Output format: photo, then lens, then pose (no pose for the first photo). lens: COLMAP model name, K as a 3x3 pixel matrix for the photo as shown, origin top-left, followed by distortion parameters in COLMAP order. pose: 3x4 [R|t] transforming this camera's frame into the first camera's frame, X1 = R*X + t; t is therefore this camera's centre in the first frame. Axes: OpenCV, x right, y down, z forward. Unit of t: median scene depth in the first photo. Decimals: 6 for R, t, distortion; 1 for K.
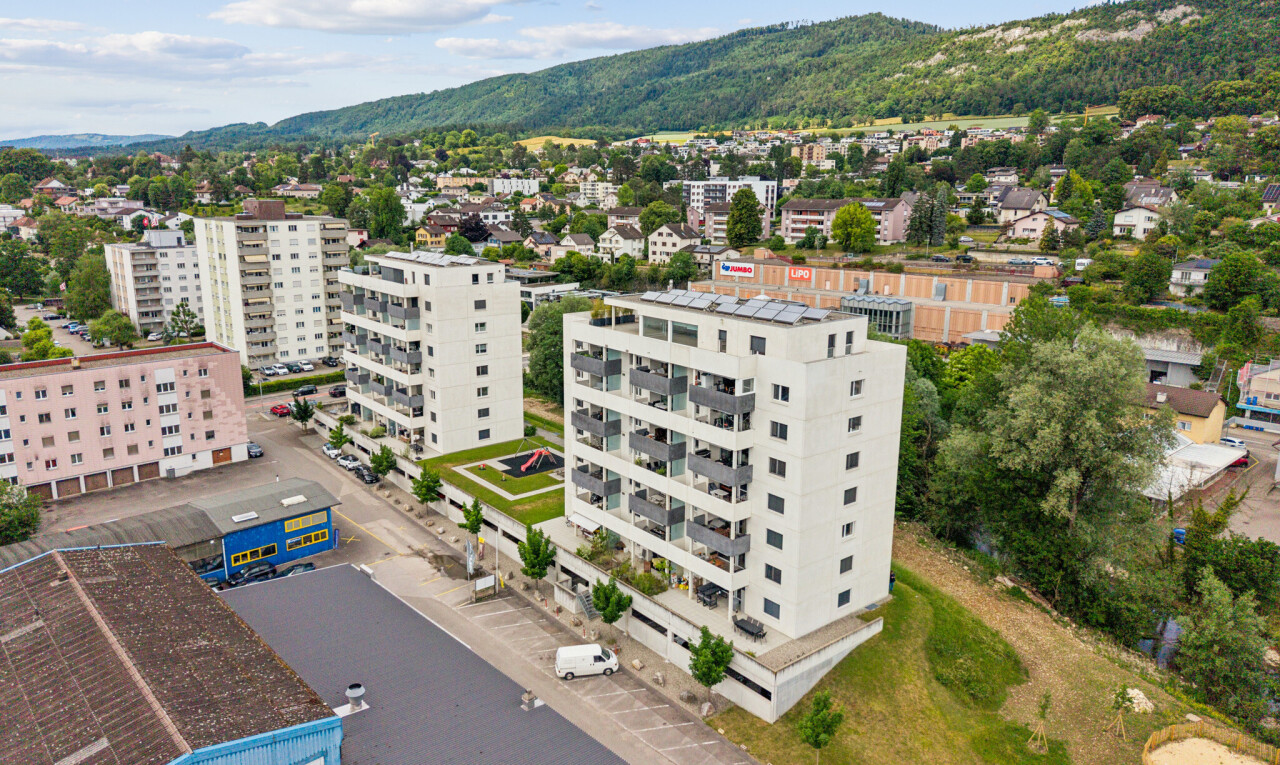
lens RADIAL K [[860.3, 0, 640.0], [0, 860.3, 382.5], [0, 0, 1]] dist [0.001033, -0.000369]
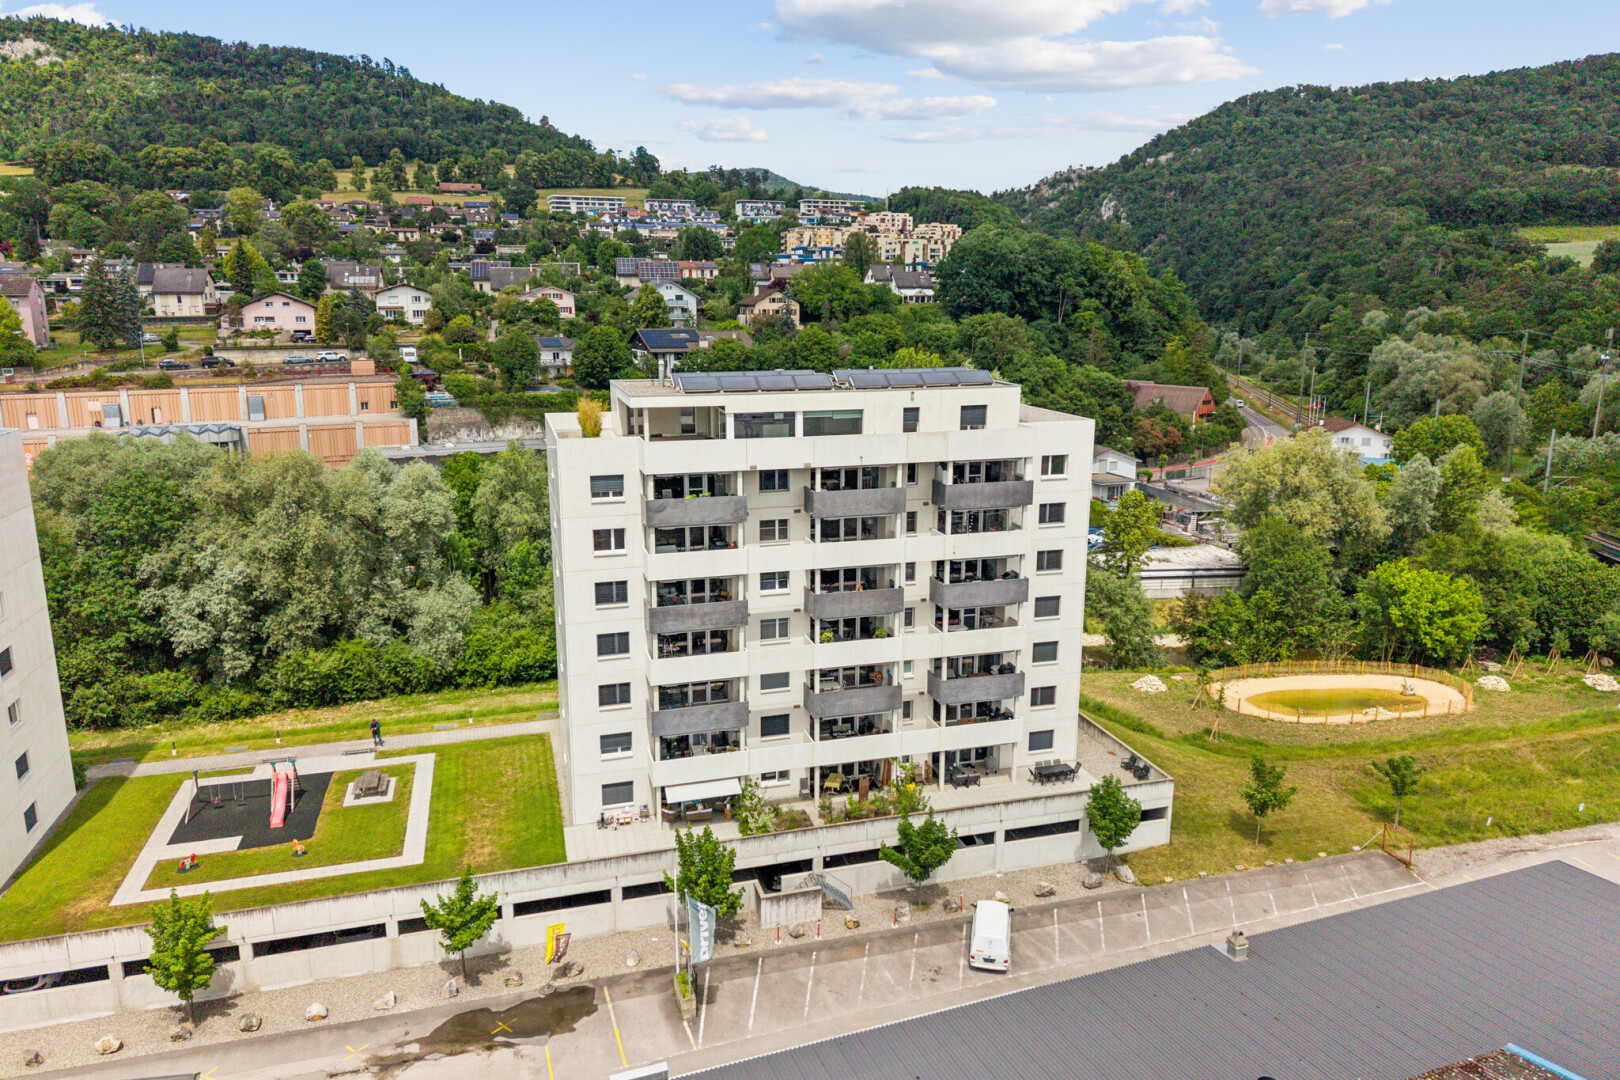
lens RADIAL K [[1076.5, 0, 816.5], [0, 1076.5, 517.0], [0, 0, 1]] dist [0.031201, -0.030662]
pose [[0.386123, -0.196753, 0.901220, -0.284134], [0.206663, 0.970605, 0.123358, -0.037442], [-0.898999, 0.138617, 0.415435, 0.270082]]
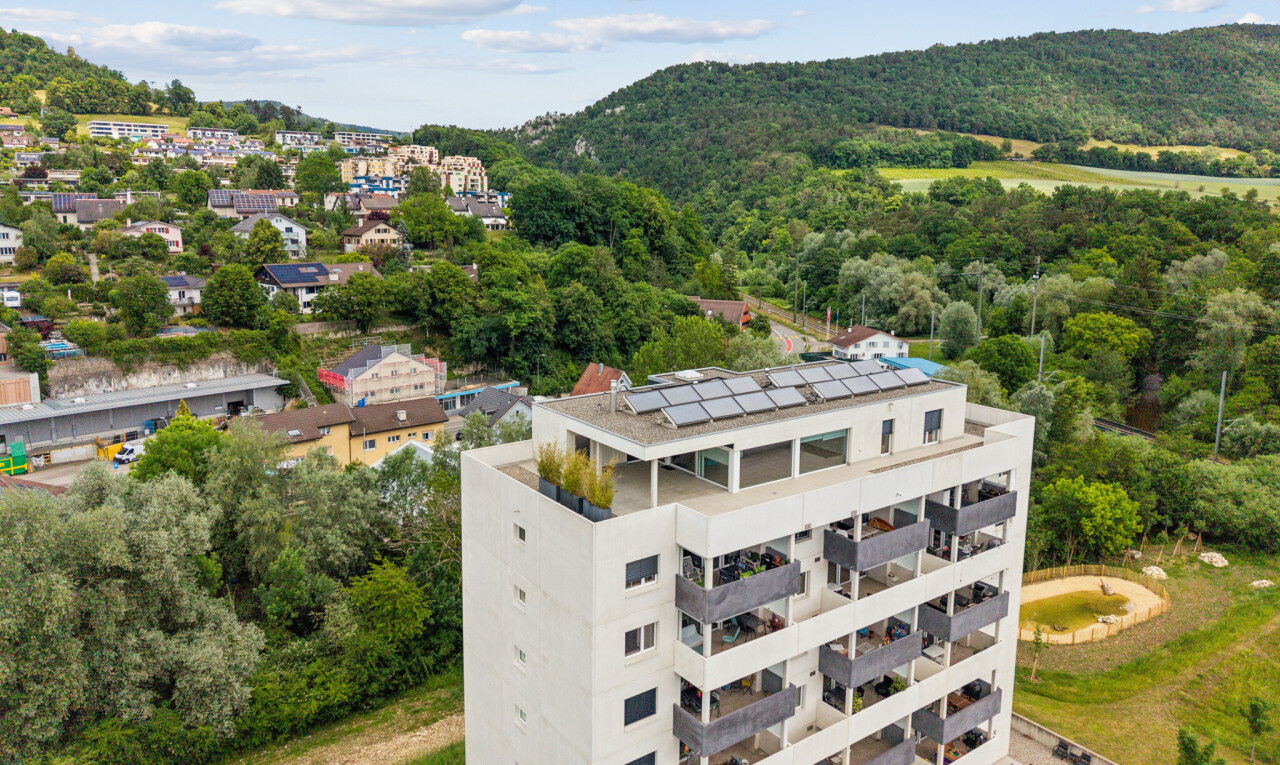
lens RADIAL K [[867.7, 0, 630.0], [0, 867.7, 349.4], [0, 0, 1]] dist [0.008695, -0.003353]
pose [[0.064558, -0.168927, 0.983512, -0.208510], [0.215482, 0.964677, 0.151547, -0.095824], [-0.974371, 0.202146, 0.098678, 0.421420]]
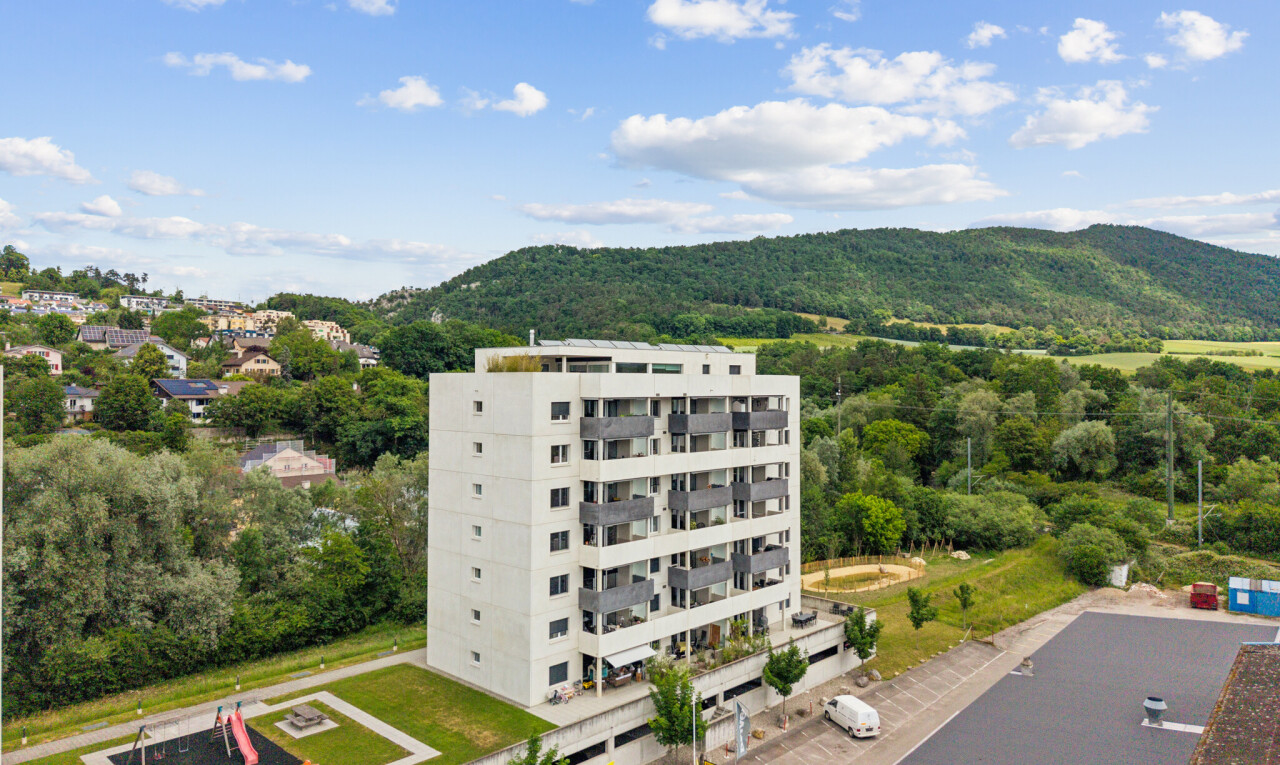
lens RADIAL K [[843.5, 0, 640.0], [0, 843.5, 382.5], [0, 0, 1]] dist [0.081945, -0.122730]
pose [[-0.118905, -0.005673, 0.992889, -0.334788], [0.219243, 0.975151, 0.031827, -0.033620], [-0.968398, 0.221468, -0.114707, 0.451821]]
